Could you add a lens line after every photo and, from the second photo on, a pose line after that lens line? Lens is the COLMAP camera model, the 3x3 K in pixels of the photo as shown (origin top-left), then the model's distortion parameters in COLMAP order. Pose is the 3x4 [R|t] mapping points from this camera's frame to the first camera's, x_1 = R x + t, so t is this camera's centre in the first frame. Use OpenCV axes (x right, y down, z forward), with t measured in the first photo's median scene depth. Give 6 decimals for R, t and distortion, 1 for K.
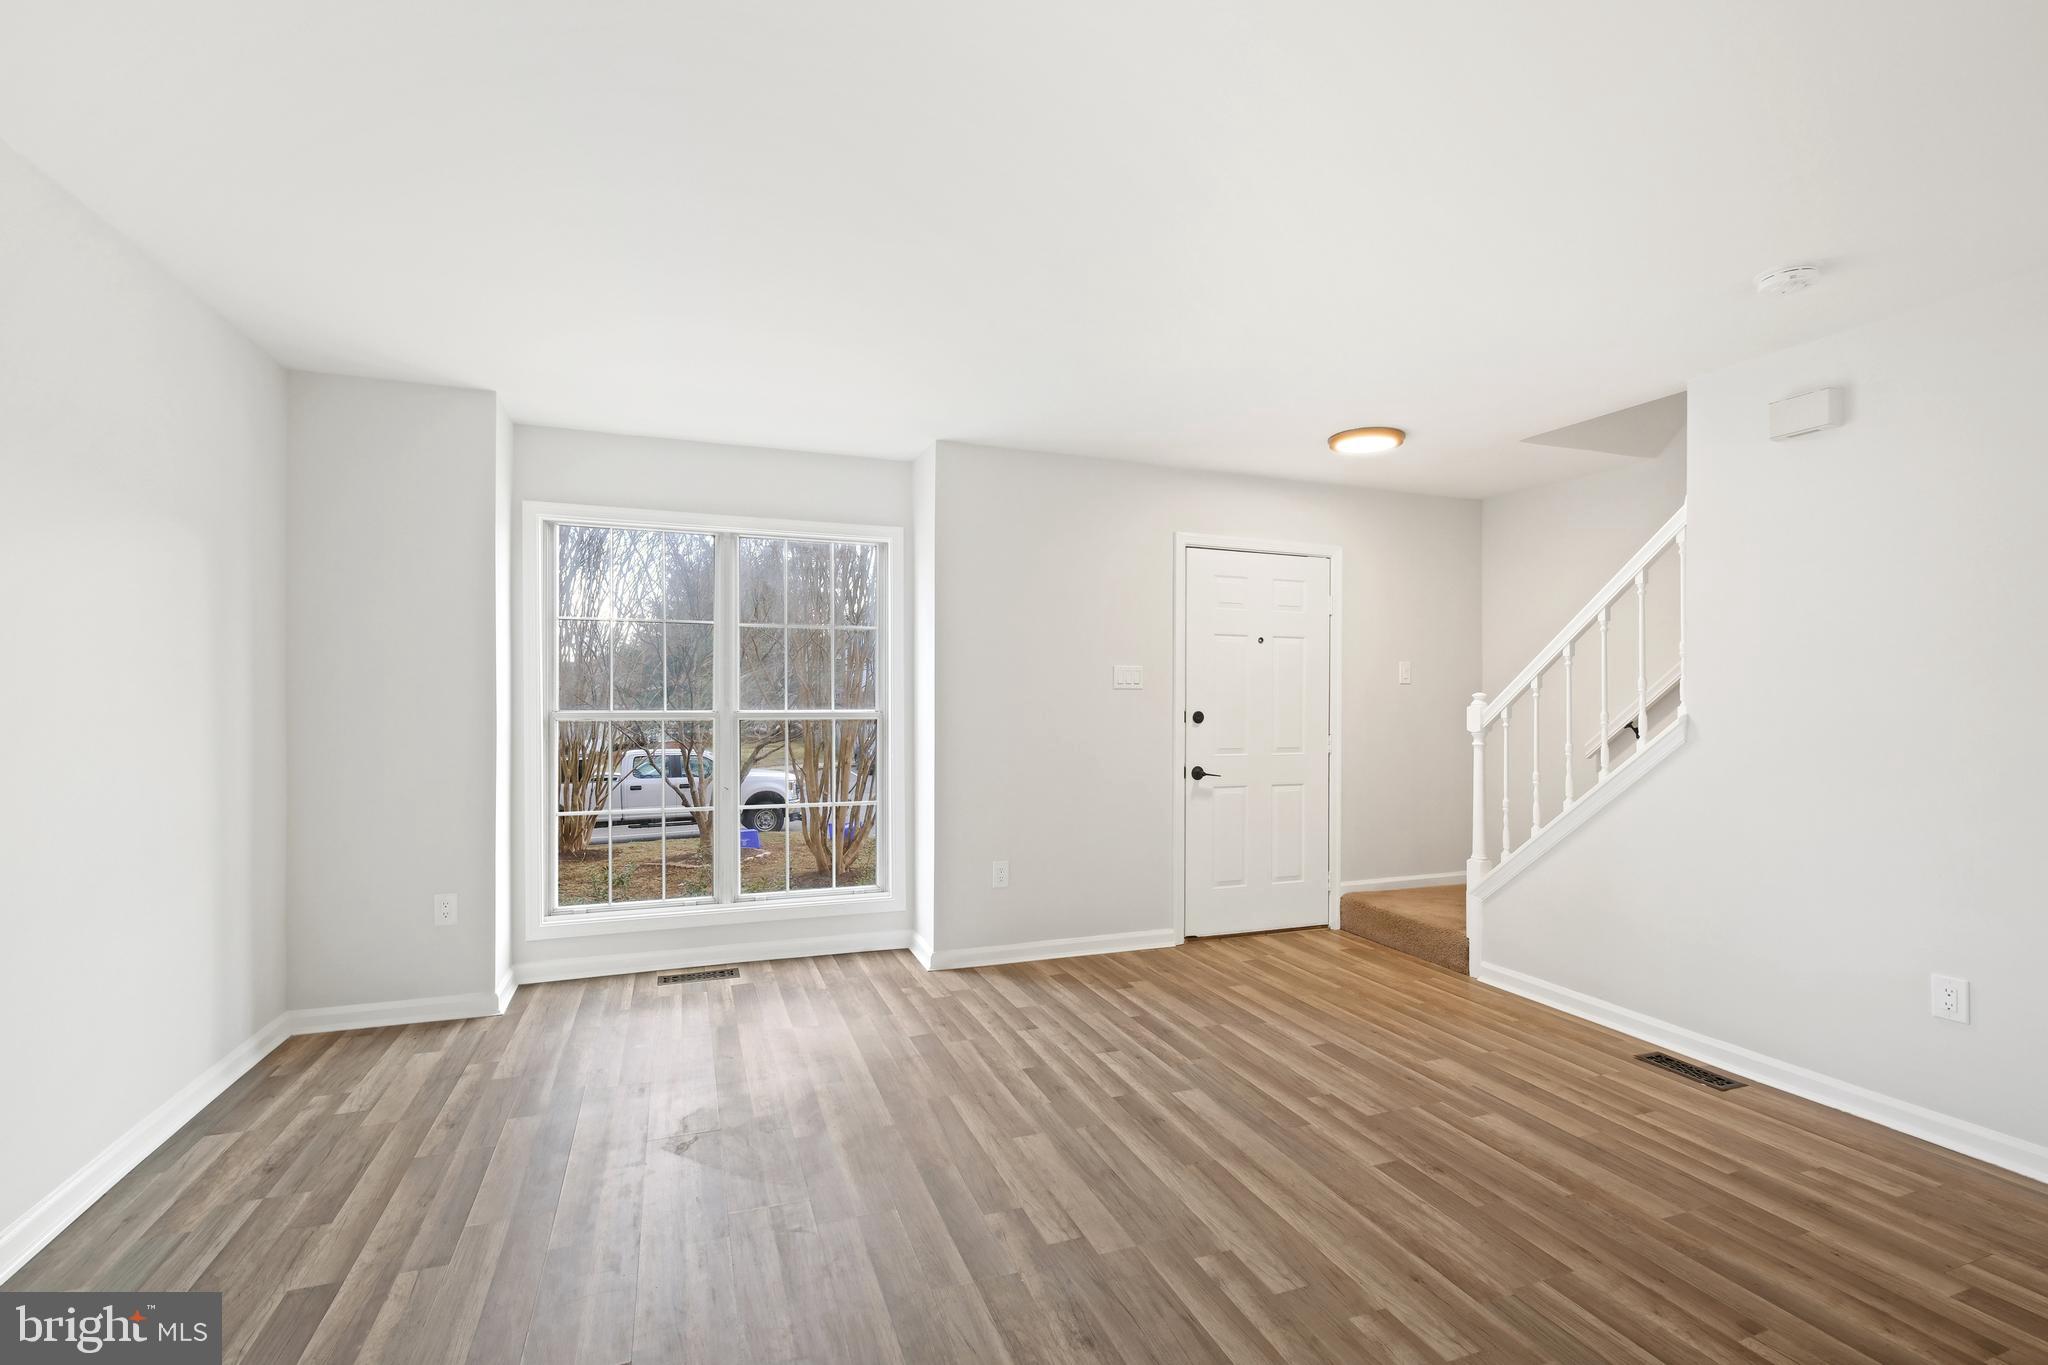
lens RADIAL K [[891.5, 0, 1016.6], [0, 891.5, 689.7], [0, 0, 1]] dist [-0.010226, 0.002892]
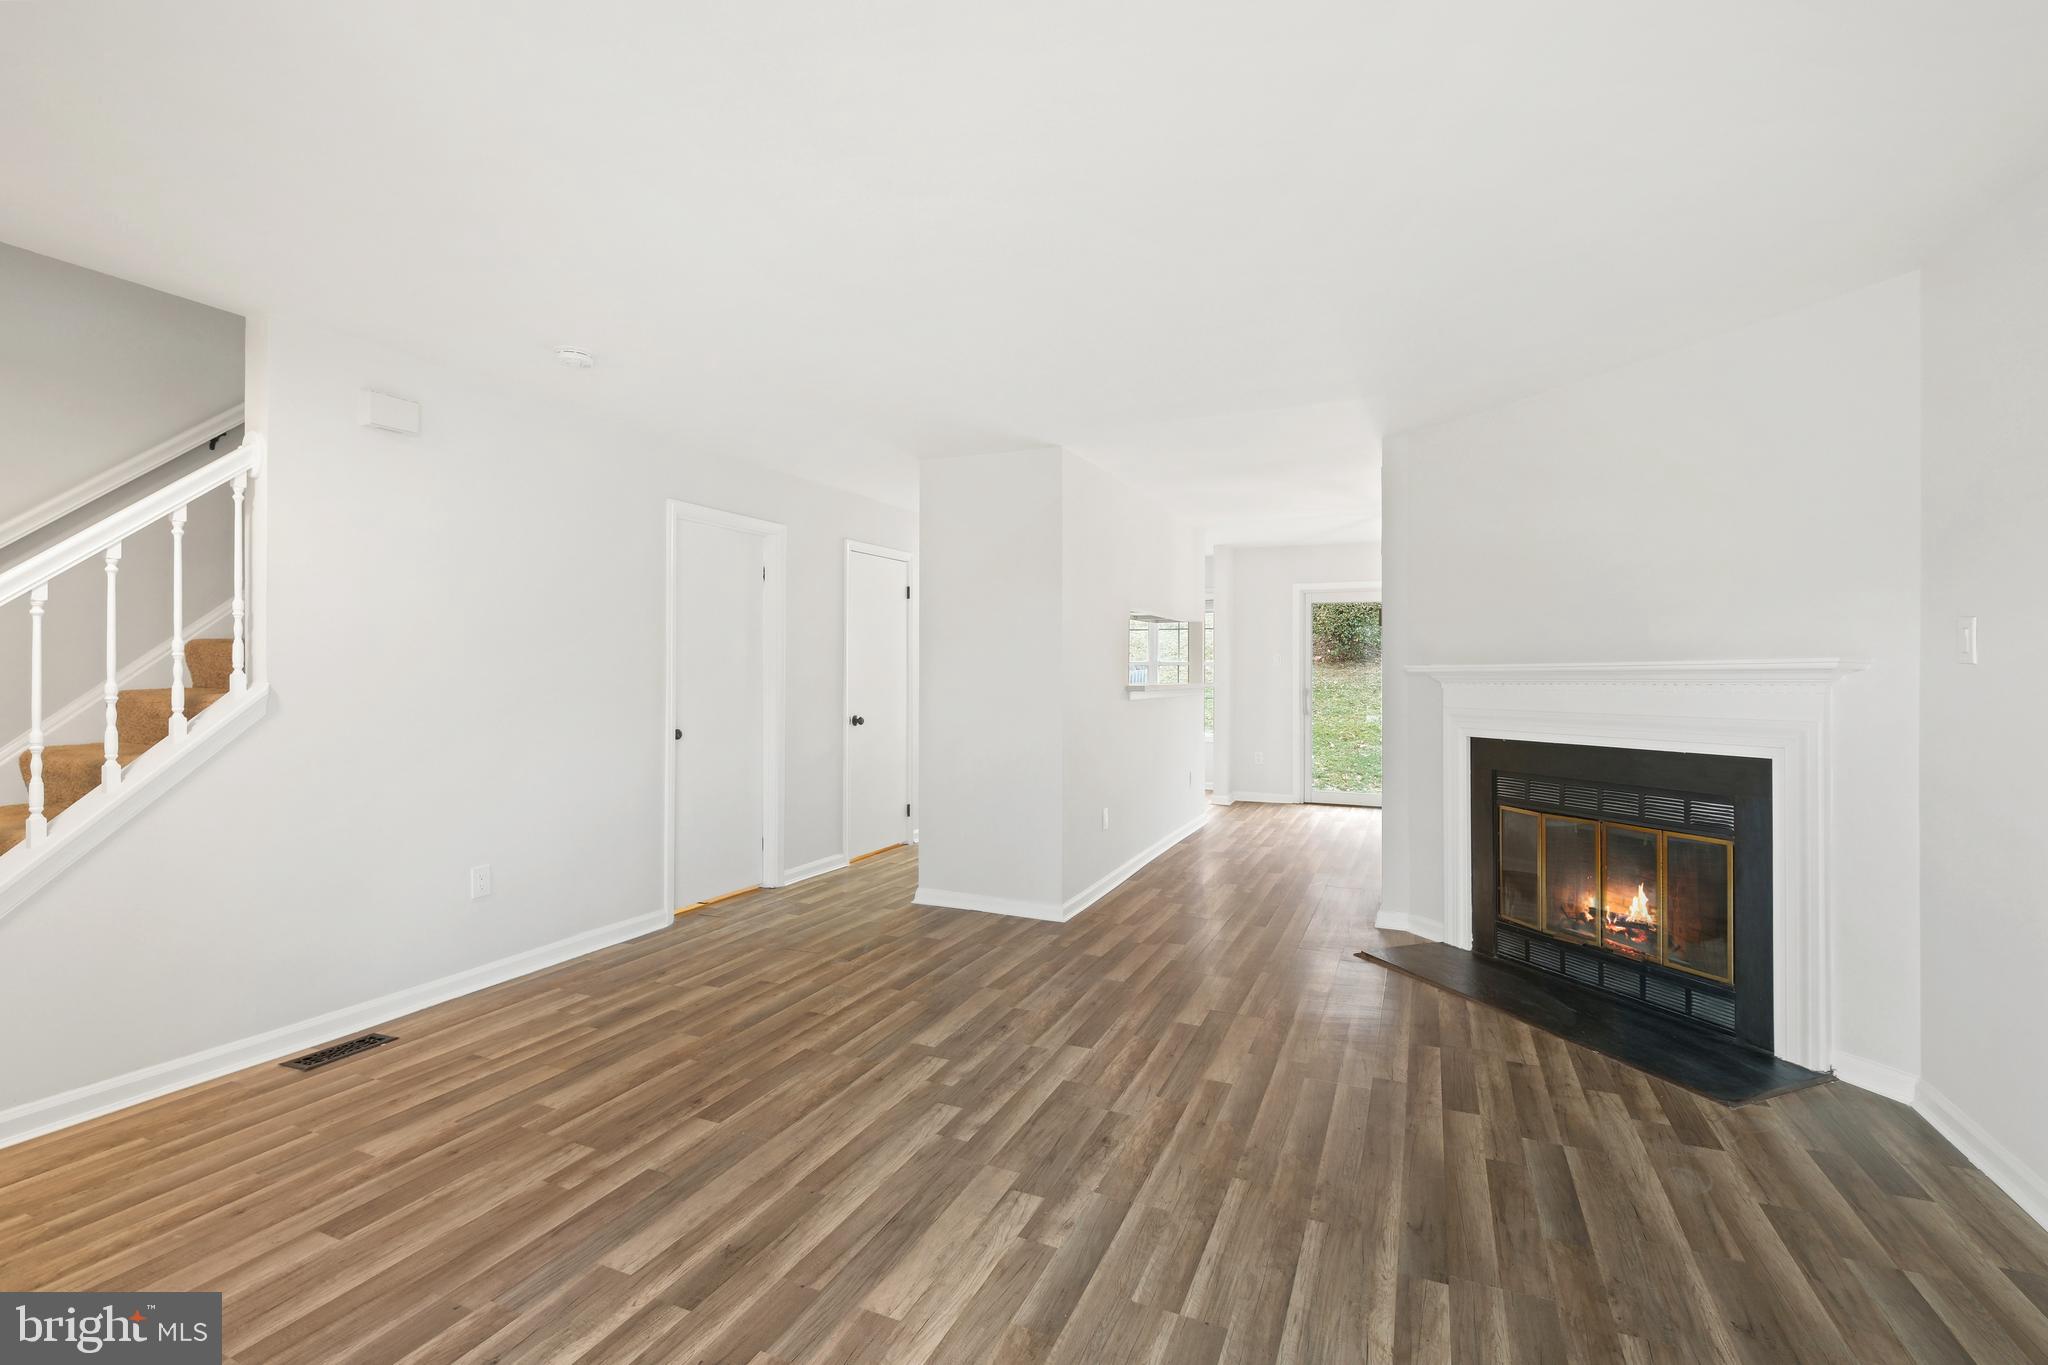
lens RADIAL K [[891.5, 0, 1016.7], [0, 891.5, 675.0], [0, 0, 1]] dist [-0.010226, 0.002892]
pose [[-0.703734, -0.011477, 0.710370, -0.529222], [-0.015512, 0.999879, 0.000787, 0.007749], [-0.710294, -0.010465, -0.703828, 1.379702]]
